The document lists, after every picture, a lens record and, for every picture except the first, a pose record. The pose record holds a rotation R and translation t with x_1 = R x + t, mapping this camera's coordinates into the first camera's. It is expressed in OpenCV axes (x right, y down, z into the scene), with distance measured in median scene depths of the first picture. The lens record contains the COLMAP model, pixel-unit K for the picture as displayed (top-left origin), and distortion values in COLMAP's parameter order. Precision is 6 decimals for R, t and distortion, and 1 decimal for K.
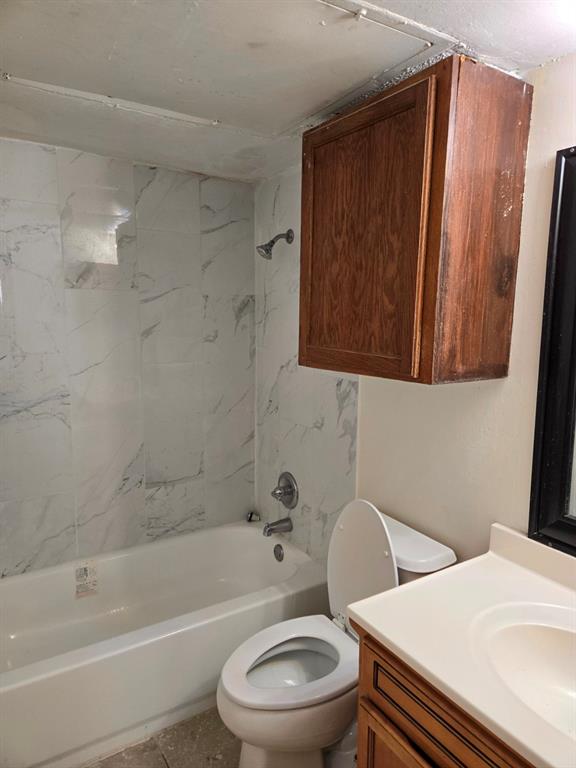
lens RADIAL K [[519.8, 0, 294.9], [0, 519.8, 384.1], [0, 0, 1]] dist [0.083912, -0.077750]
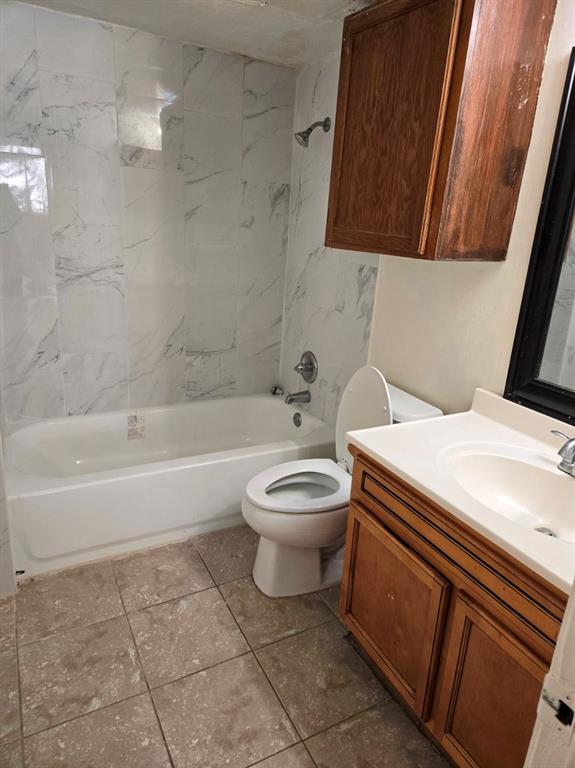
lens RADIAL K [[517.3, 0, 291.9], [0, 517.3, 379.8], [0, 0, 1]] dist [0.079633, -0.066524]
pose [[0.995929, 0.071773, -0.054540, 0.020718], [-0.061825, 0.984158, 0.166163, 0.072213], [0.065602, -0.162115, 0.984589, -0.177290]]
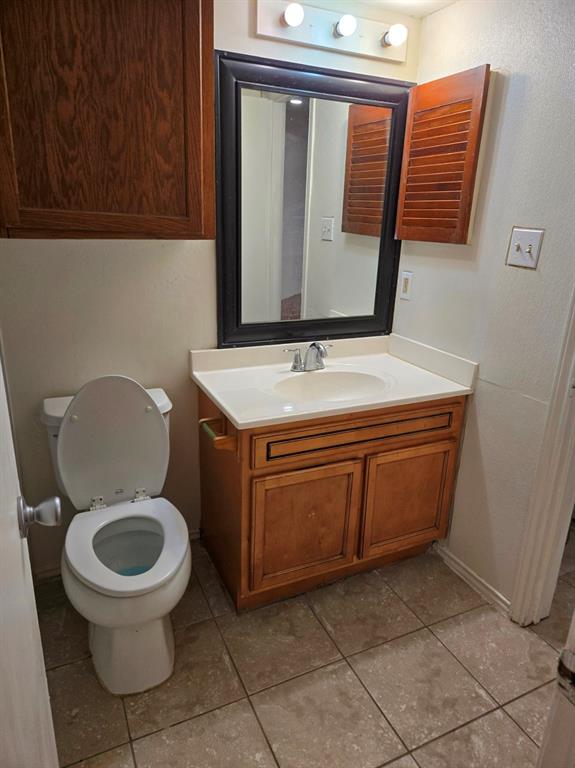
lens RADIAL K [[518.9, 0, 296.0], [0, 518.9, 390.8], [0, 0, 1]] dist [0.072079, -0.056313]
pose [[0.110335, -0.328595, 0.938004, -0.798661], [0.104888, 0.942346, 0.317778, -0.026997], [-0.988344, 0.063323, 0.138439, 0.532033]]
